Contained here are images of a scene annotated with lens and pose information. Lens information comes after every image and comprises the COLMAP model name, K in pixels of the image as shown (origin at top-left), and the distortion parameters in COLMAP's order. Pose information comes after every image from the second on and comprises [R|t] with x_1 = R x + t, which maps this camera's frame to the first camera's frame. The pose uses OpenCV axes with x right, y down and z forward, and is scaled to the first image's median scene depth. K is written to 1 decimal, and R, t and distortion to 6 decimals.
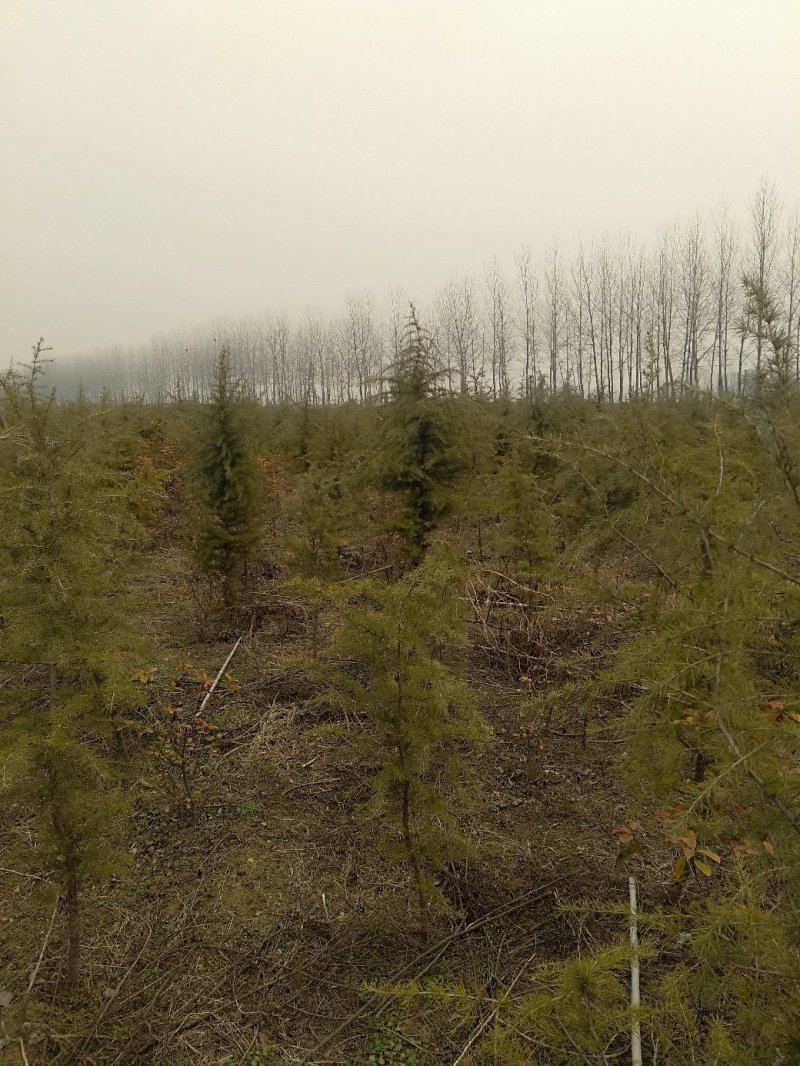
lens RADIAL K [[765.6, 0, 398.4], [0, 765.6, 531.8], [0, 0, 1]] dist [0.011644, 0.000930]
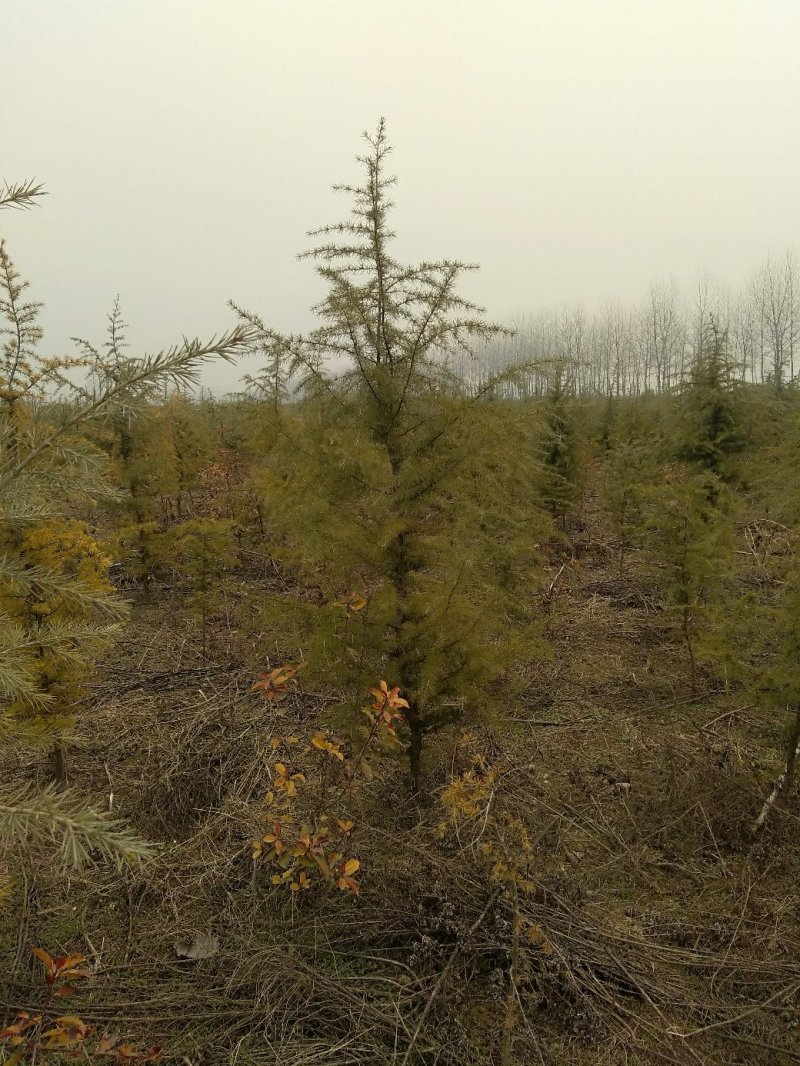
lens RADIAL K [[765.6, 0, 397.5], [0, 765.6, 531.0], [0, 0, 1]] dist [0.011644, 0.000930]
pose [[0.931834, 0.045225, -0.360055, 0.007211], [-0.042467, 0.998977, 0.015572, 0.063506], [0.360391, 0.000780, 0.932801, -0.366699]]
